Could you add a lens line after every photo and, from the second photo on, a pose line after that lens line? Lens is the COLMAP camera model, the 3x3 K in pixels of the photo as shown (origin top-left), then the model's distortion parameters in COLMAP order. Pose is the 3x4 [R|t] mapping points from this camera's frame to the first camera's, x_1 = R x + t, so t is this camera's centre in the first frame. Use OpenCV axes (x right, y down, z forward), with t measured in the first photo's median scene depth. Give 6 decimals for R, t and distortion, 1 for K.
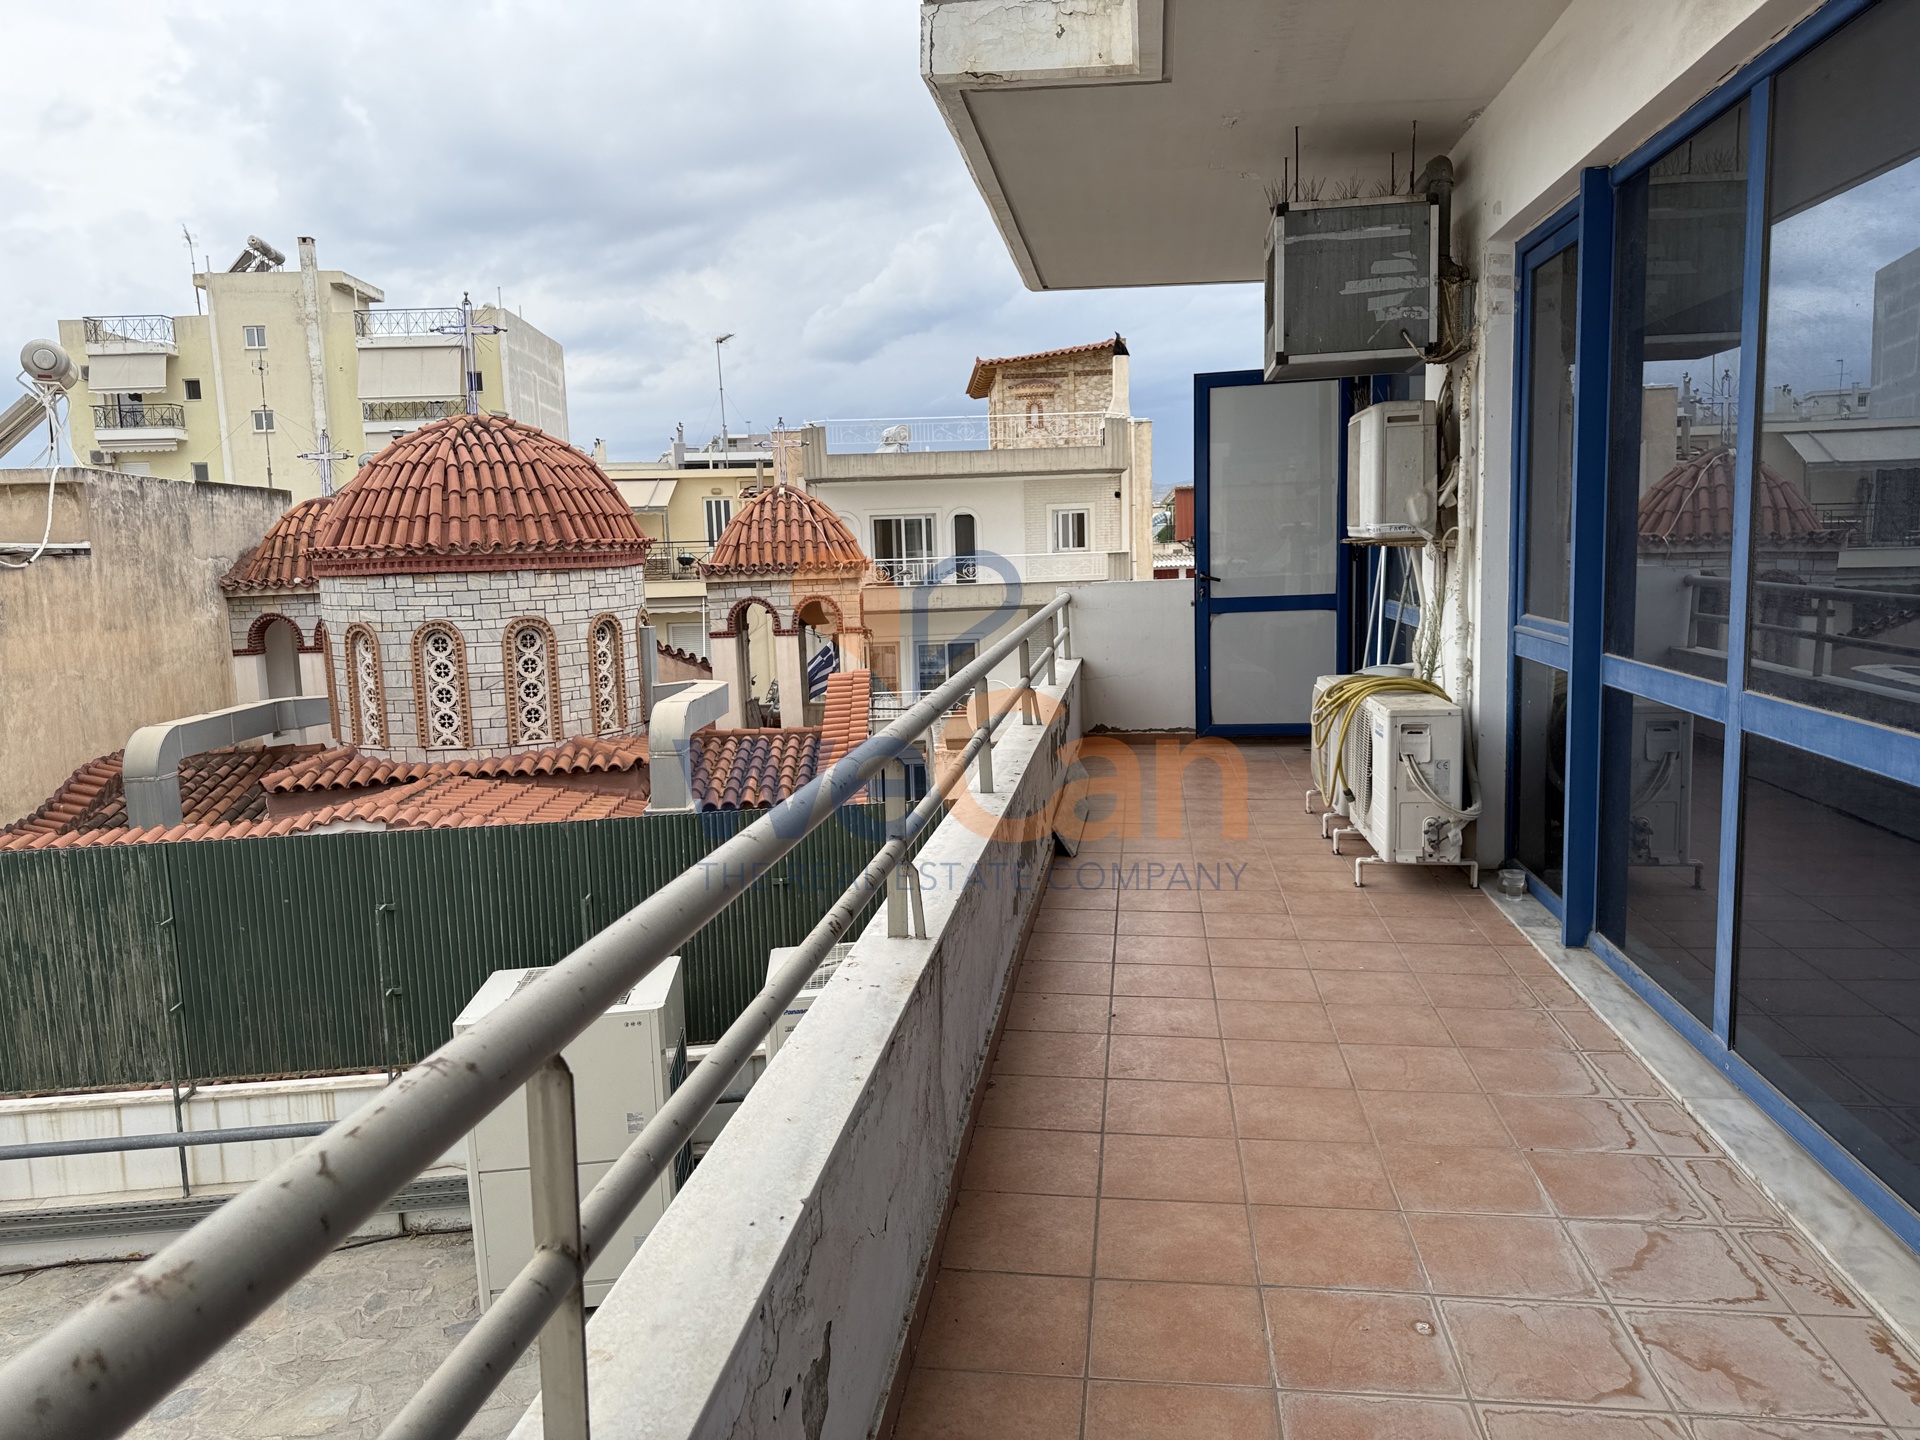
lens RADIAL K [[1340.8, 0, 961.9], [0, 1340.8, 710.7], [0, 0, 1]] dist [-0.003150, 0.004421]
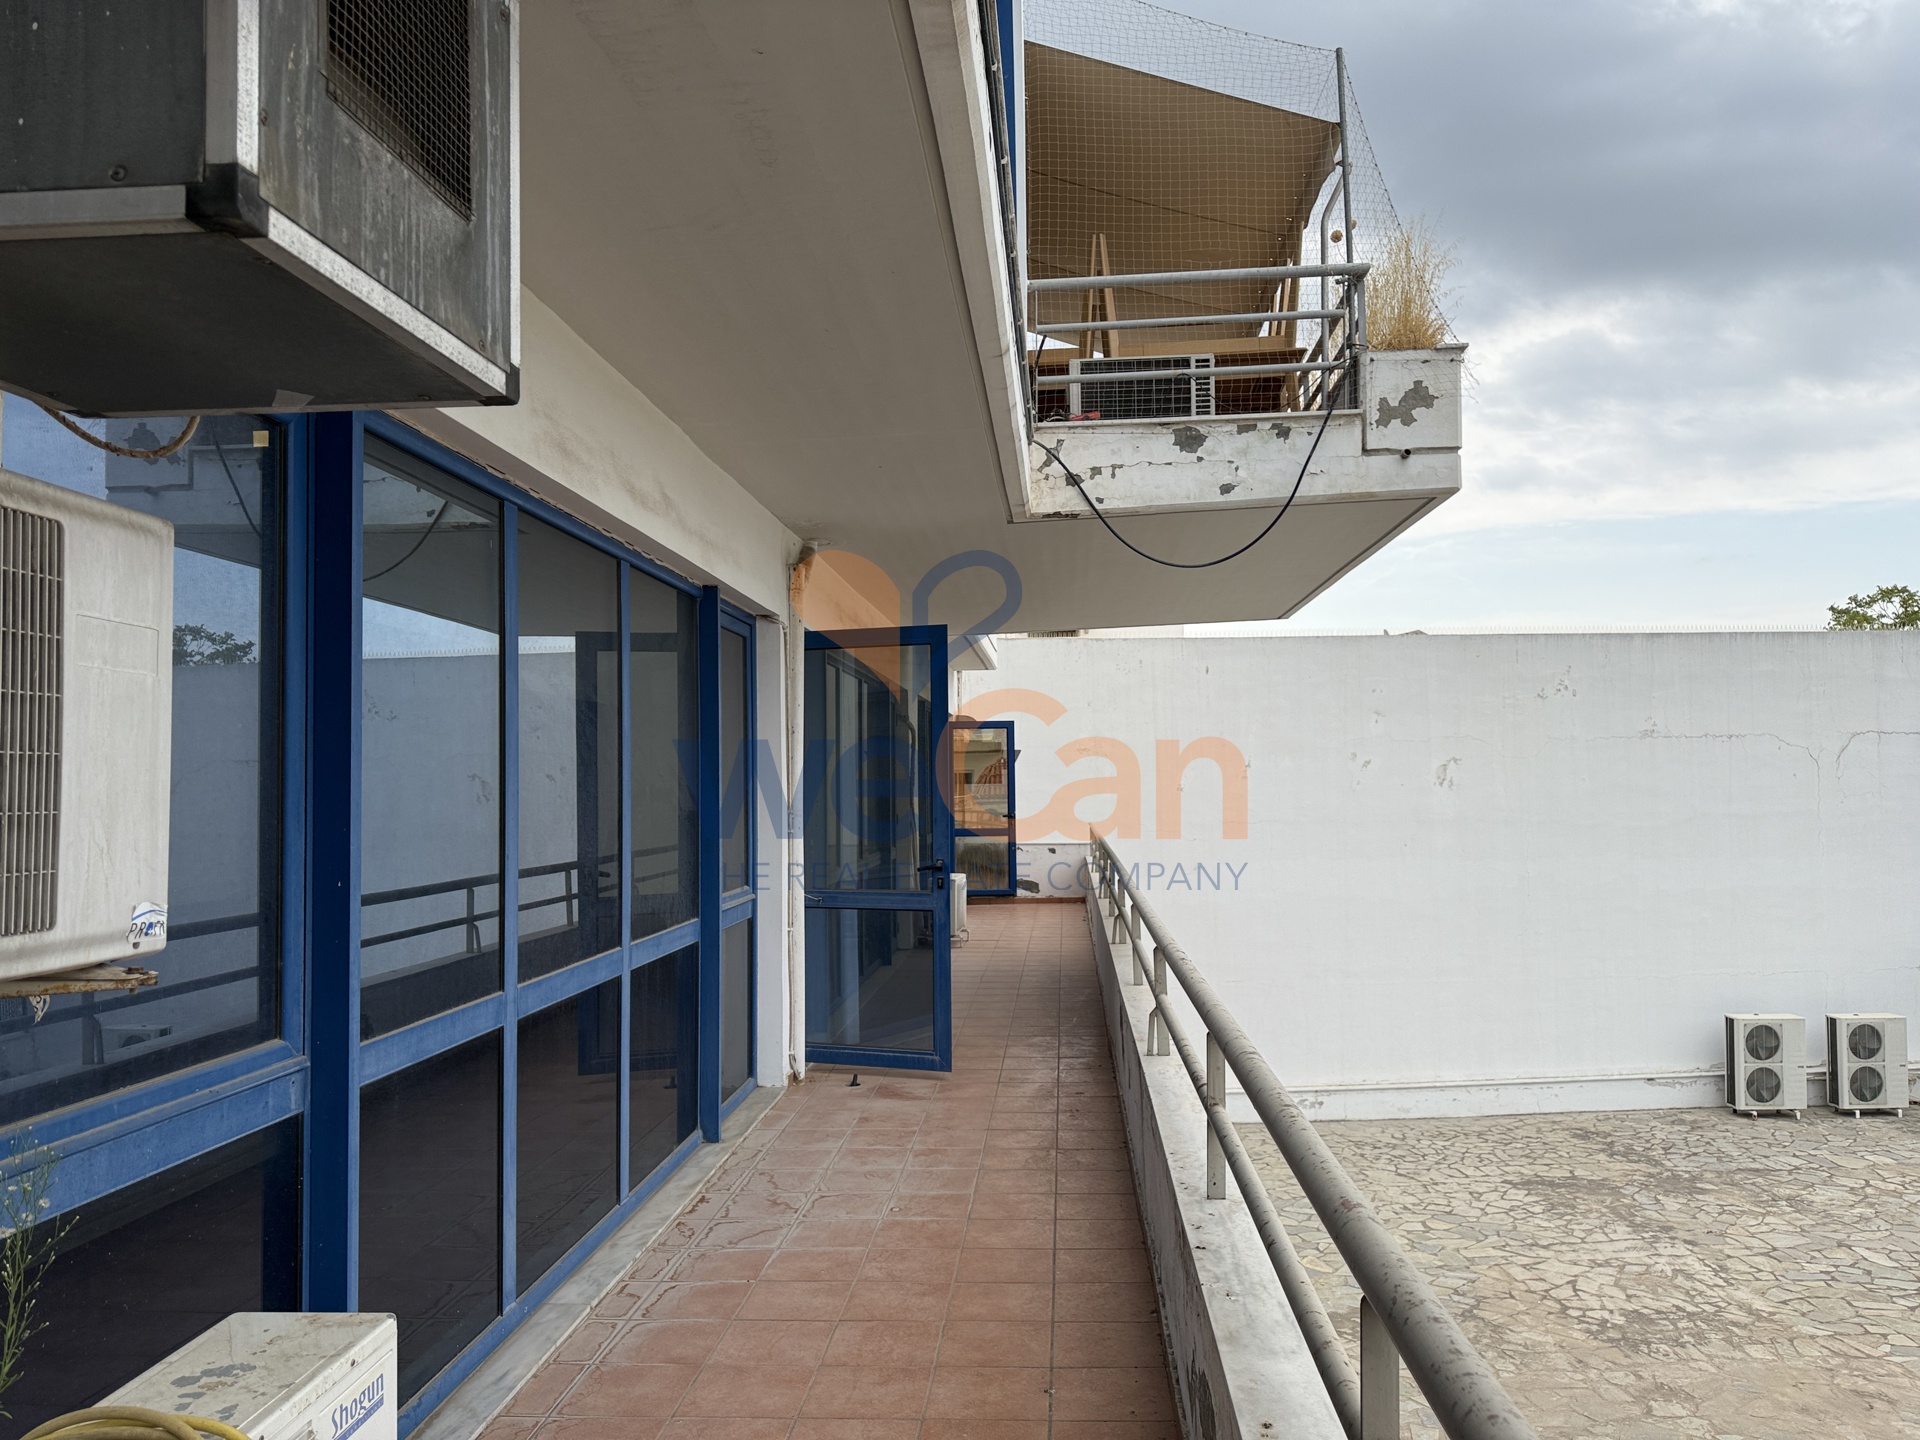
lens RADIAL K [[1341.6, 0, 965.7], [0, 1341.6, 730.4], [0, 0, 1]] dist [0.103710, -0.131728]
pose [[-0.997308, 0.038502, -0.062407, 0.249229], [0.032891, 0.995527, 0.088562, -0.344834], [0.065538, 0.086271, -0.994114, 2.244996]]
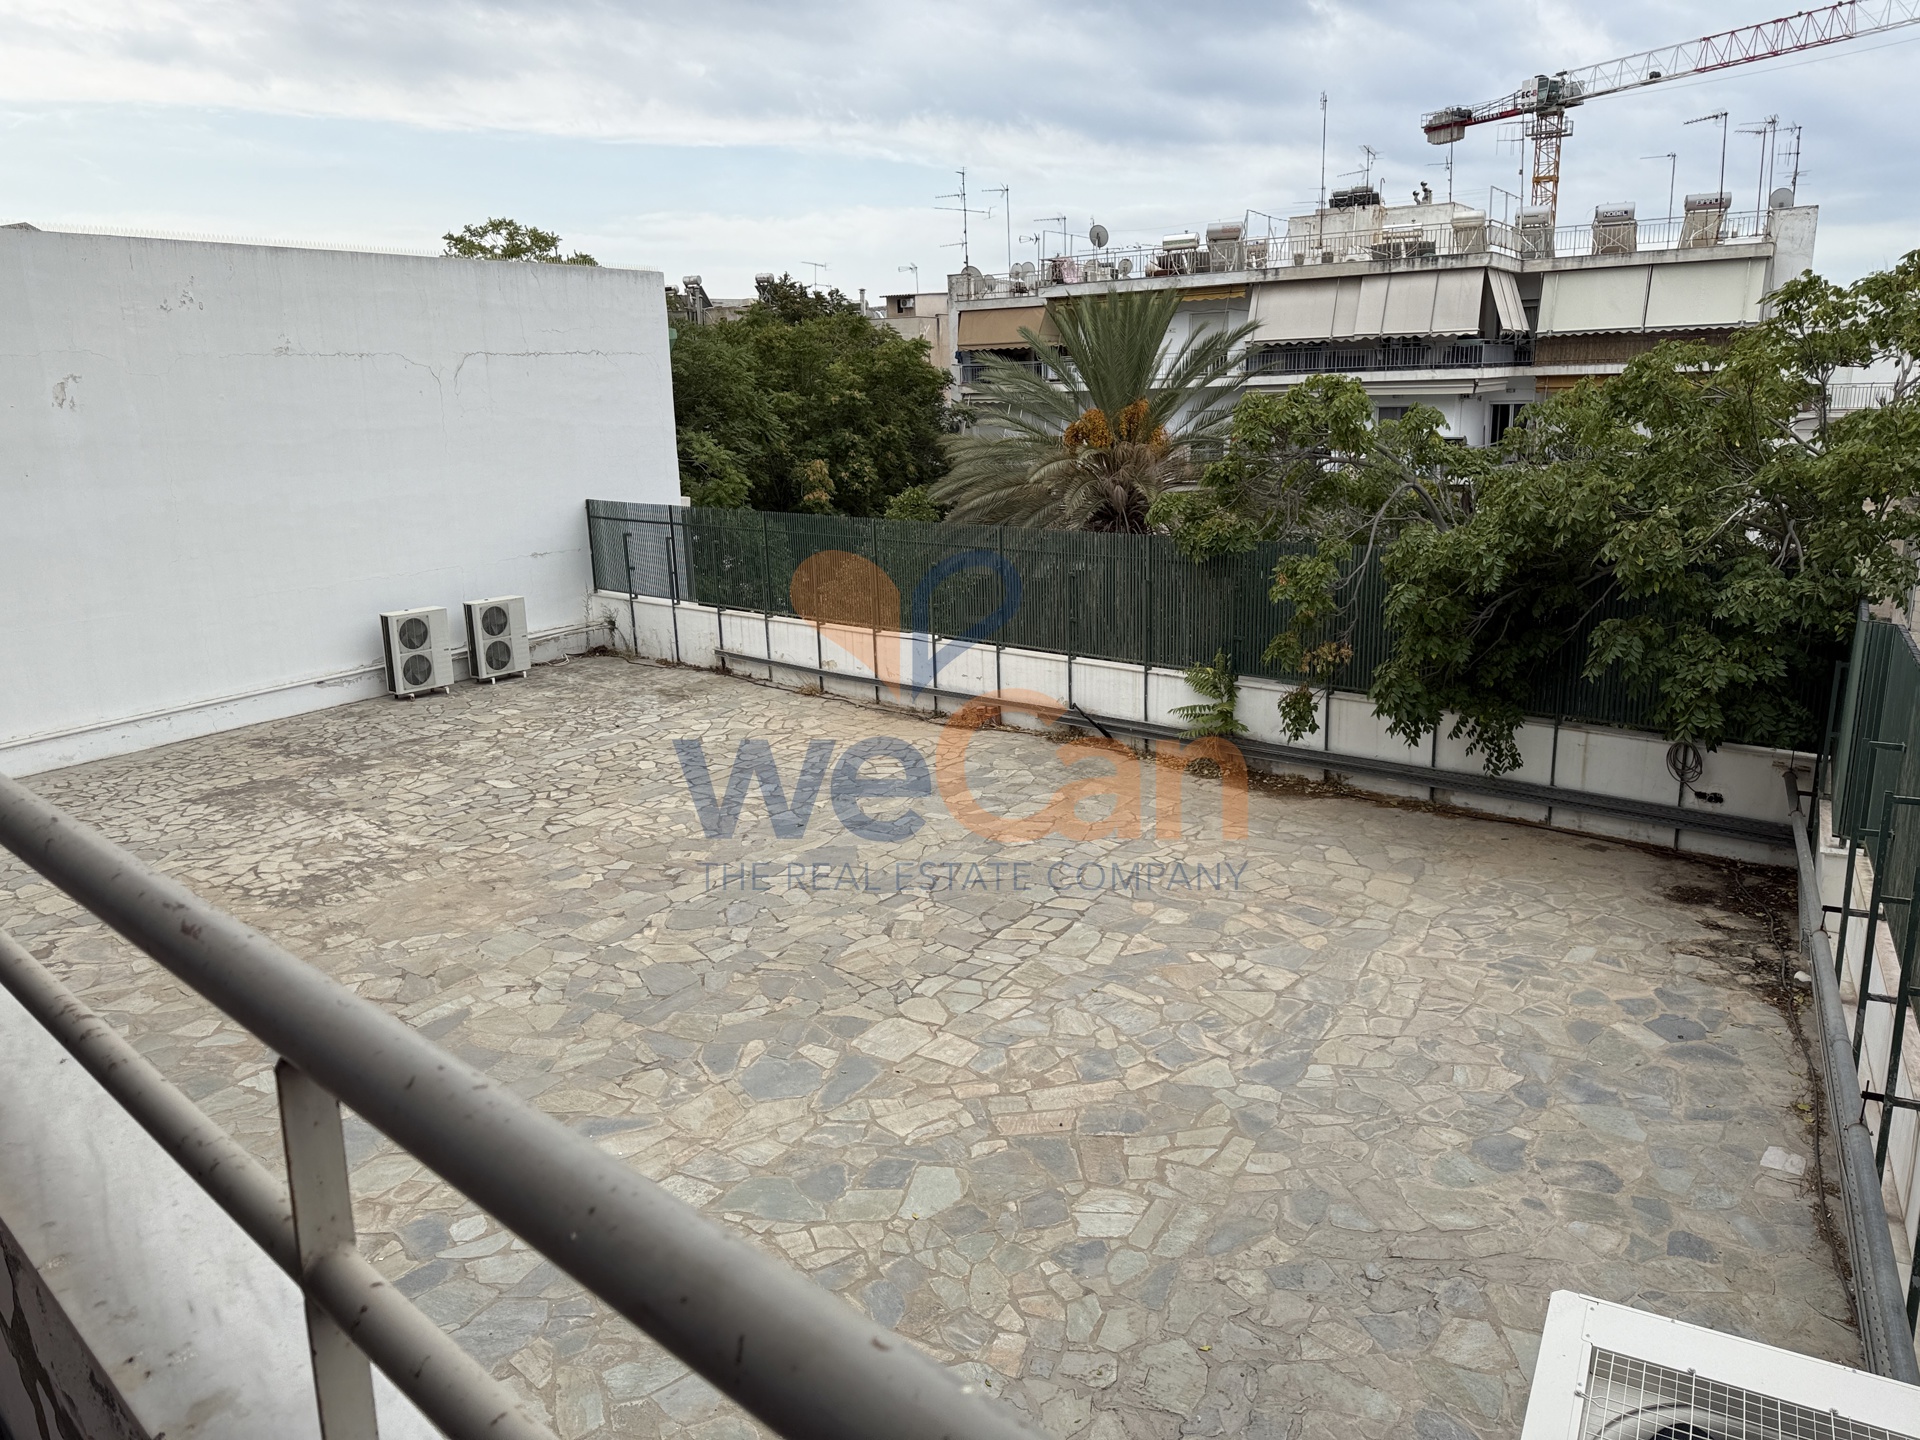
lens RADIAL K [[1340.8, 0, 961.9], [0, 1340.8, 710.7], [0, 0, 1]] dist [-0.003150, 0.004421]
pose [[-0.565221, 0.238478, -0.789717, 0.257511], [-0.062865, 0.942068, 0.329479, -0.346233], [0.822541, 0.235874, -0.517485, 2.335842]]
